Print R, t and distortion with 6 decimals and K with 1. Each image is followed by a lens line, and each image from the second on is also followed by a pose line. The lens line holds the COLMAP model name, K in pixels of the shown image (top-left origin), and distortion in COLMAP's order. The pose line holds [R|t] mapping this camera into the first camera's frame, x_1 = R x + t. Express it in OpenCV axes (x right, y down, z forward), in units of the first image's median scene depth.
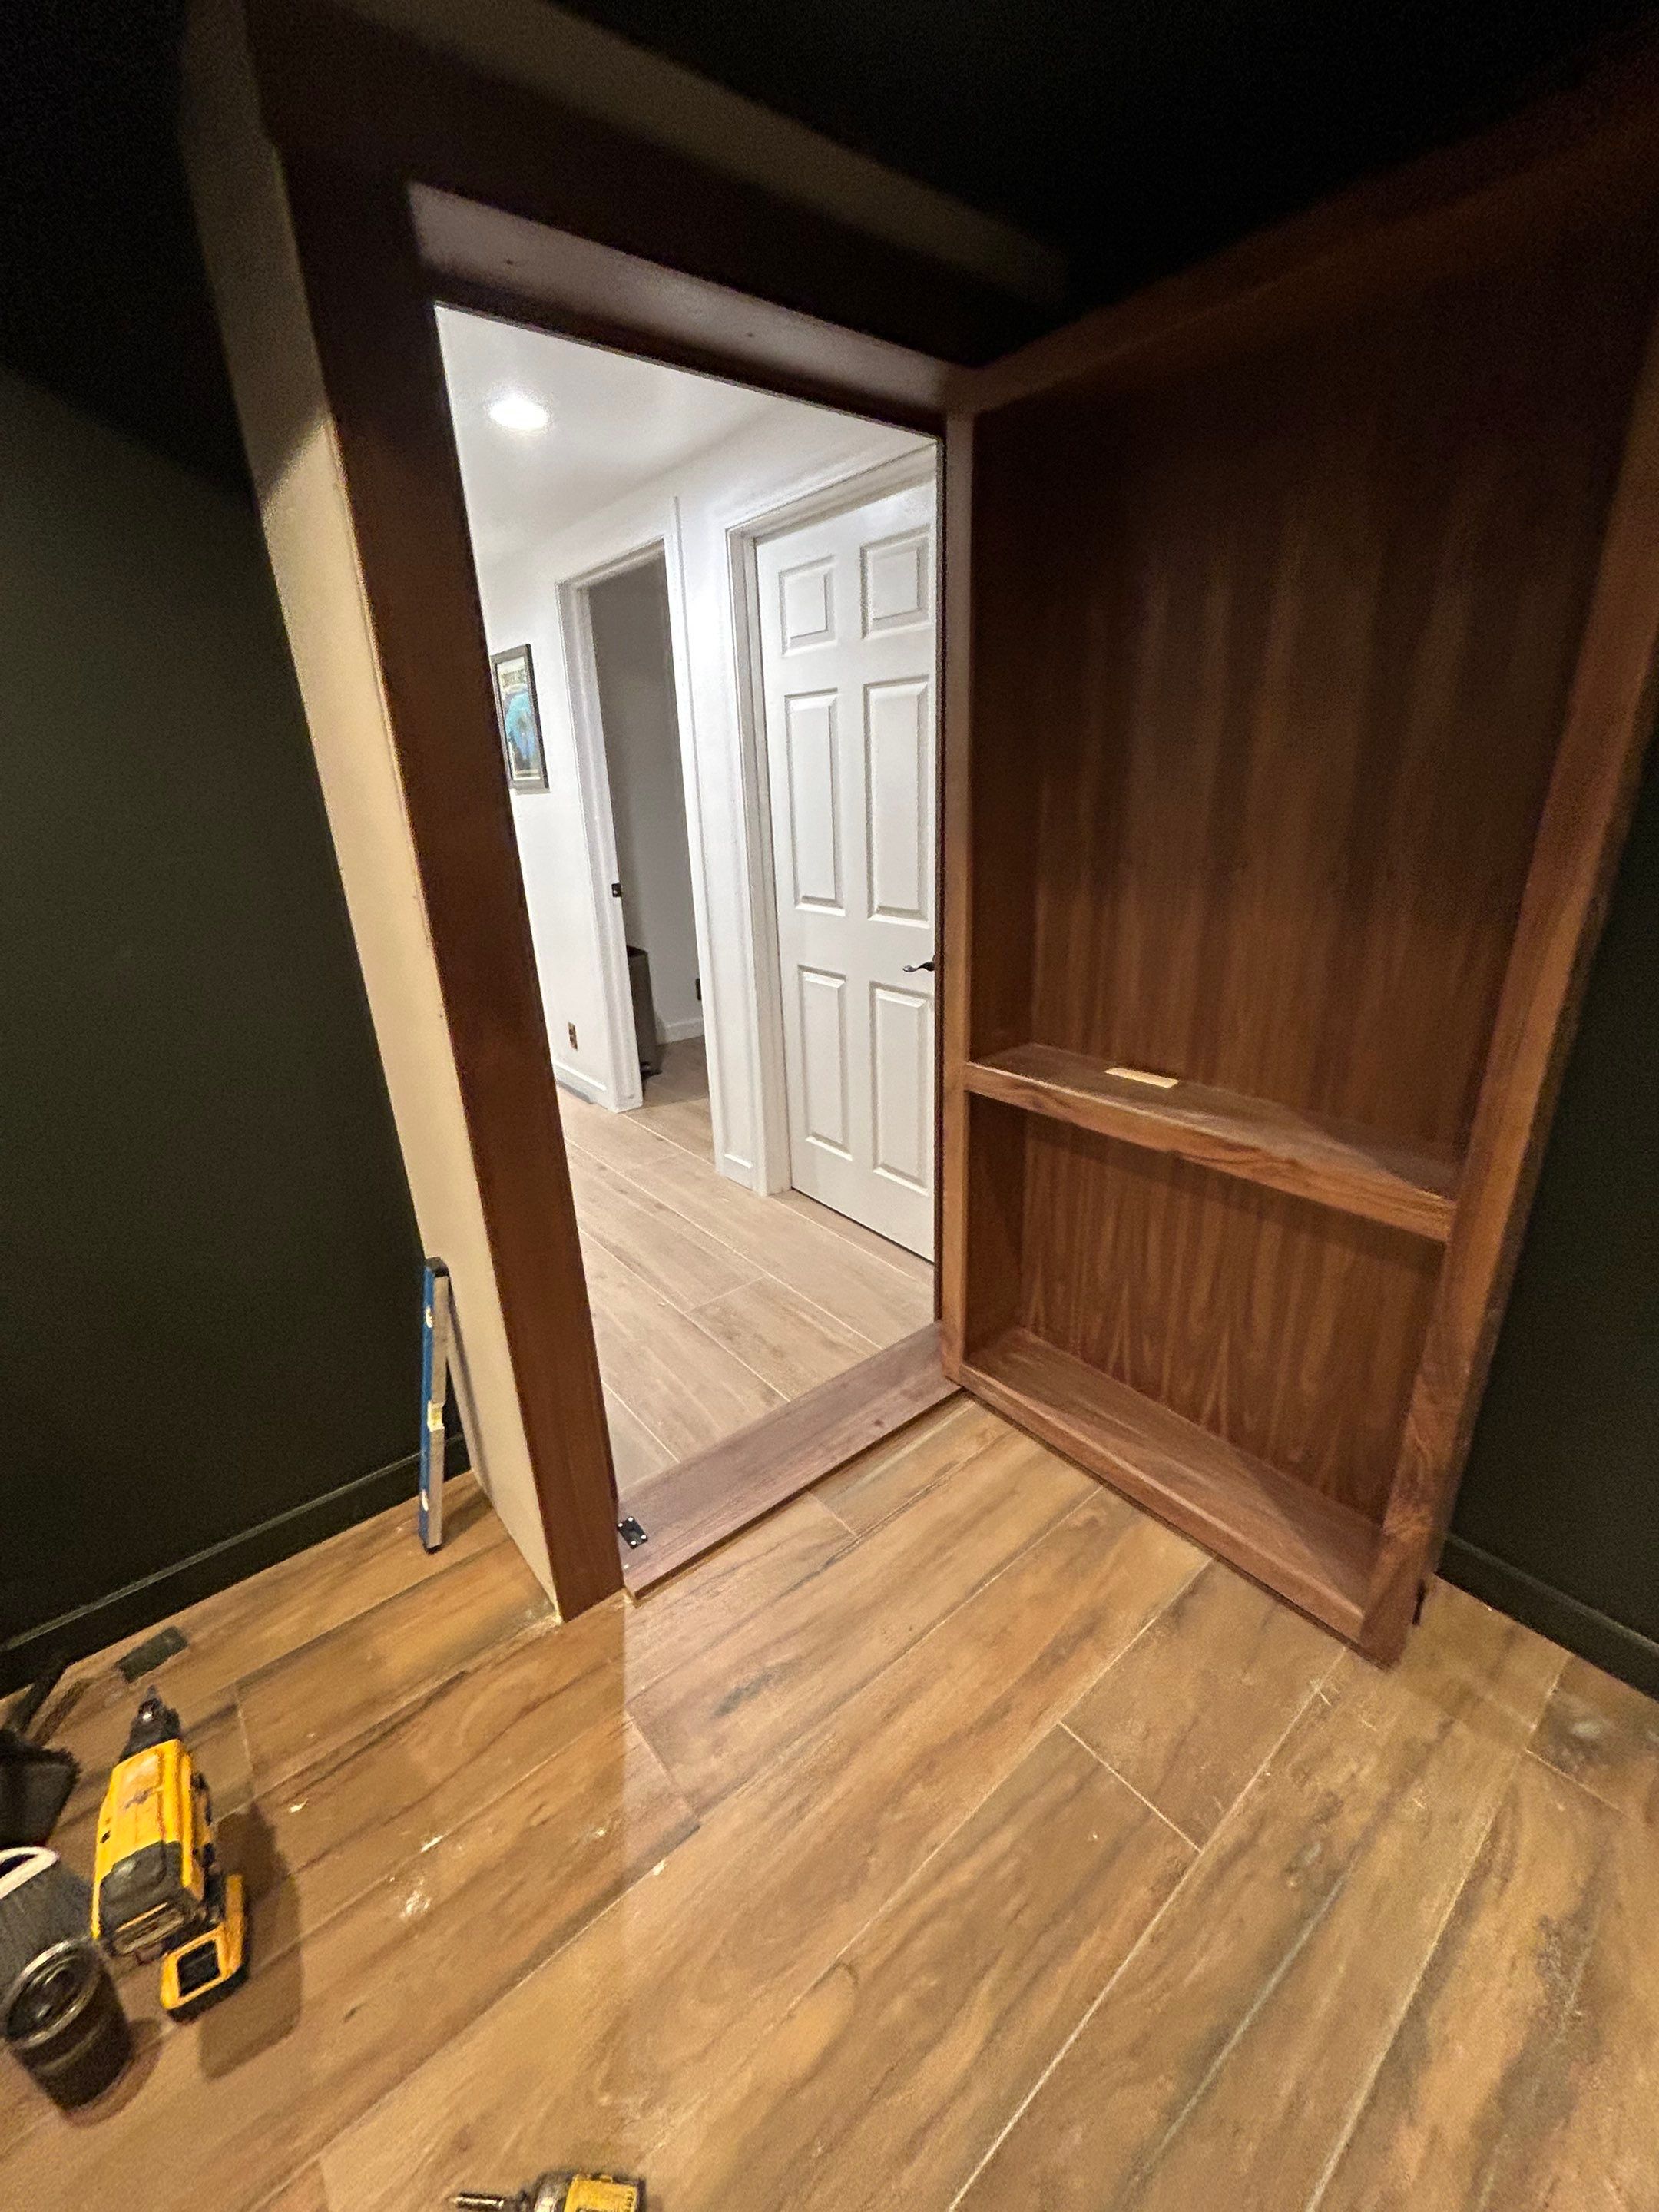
lens RADIAL K [[892.6, 0, 829.1], [0, 892.6, 1098.5], [0, 0, 1]] dist [0.000746, -0.000150]
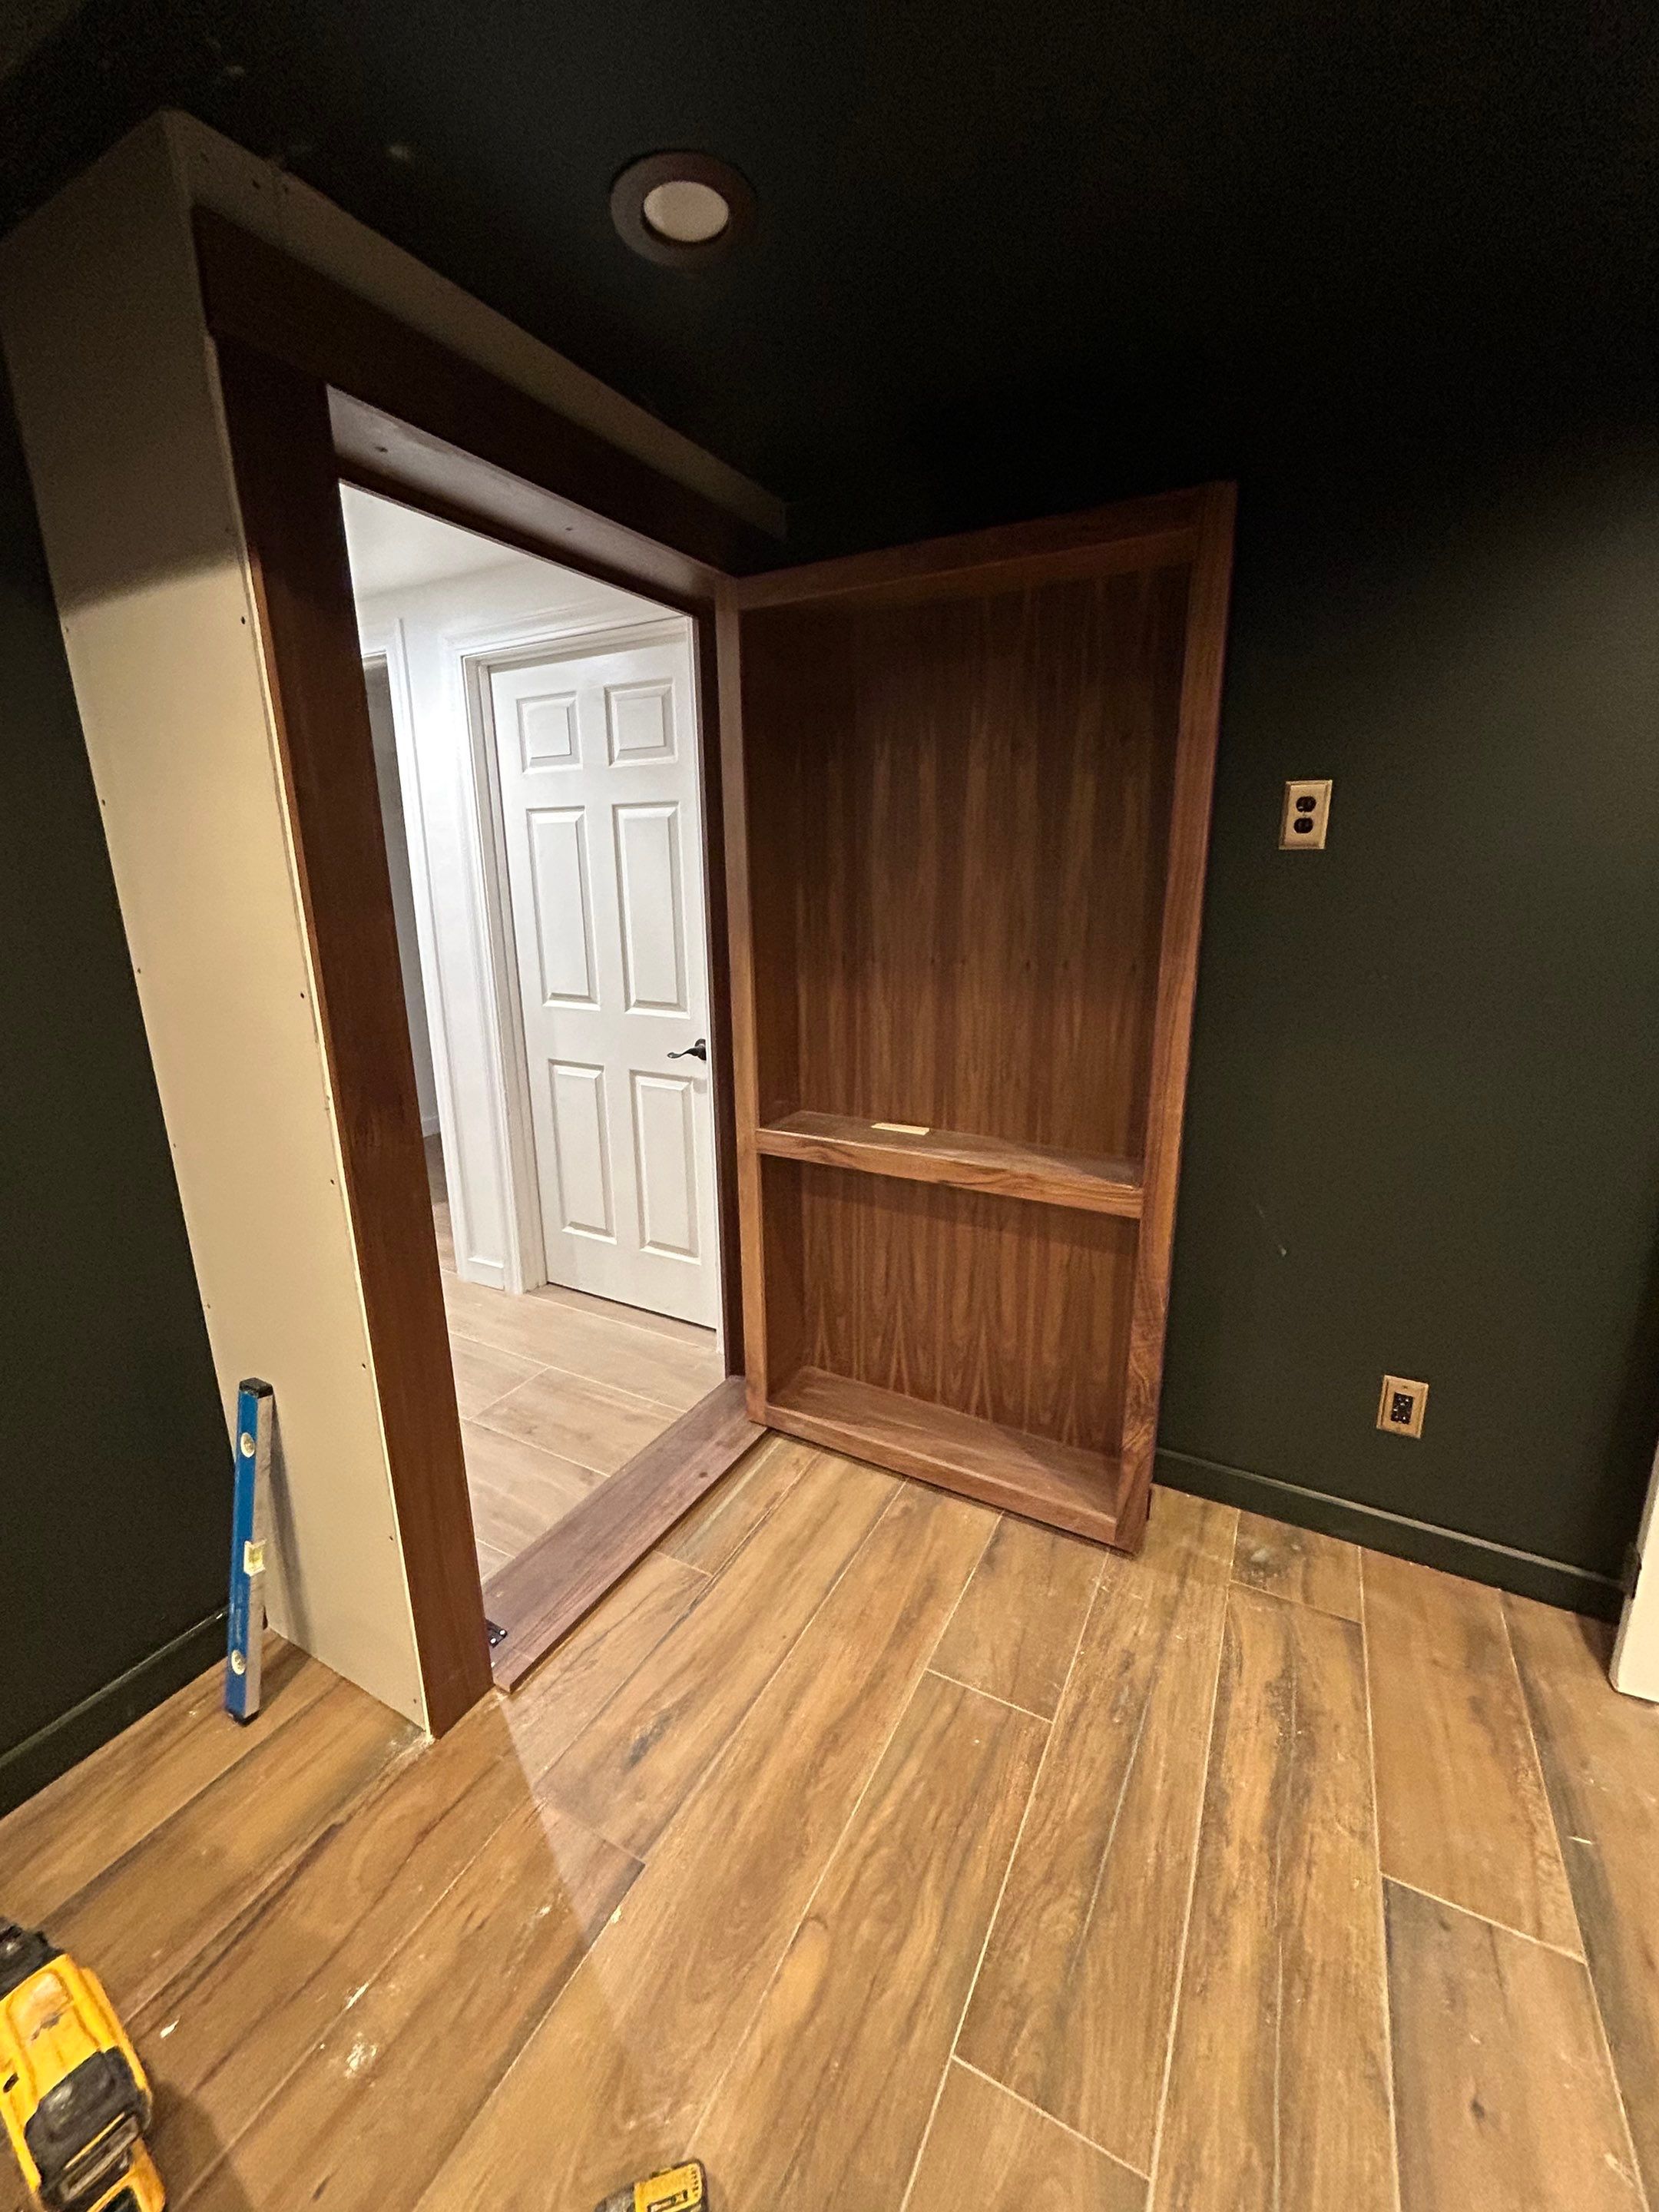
lens RADIAL K [[892.6, 0, 829.1], [0, 892.6, 1098.5], [0, 0, 1]] dist [0.000746, -0.000150]
pose [[0.925154, -0.066260, 0.373763, -0.229609], [0.106081, 0.990547, -0.086973, 0.036003], [-0.364467, 0.120113, 0.923438, -0.122824]]
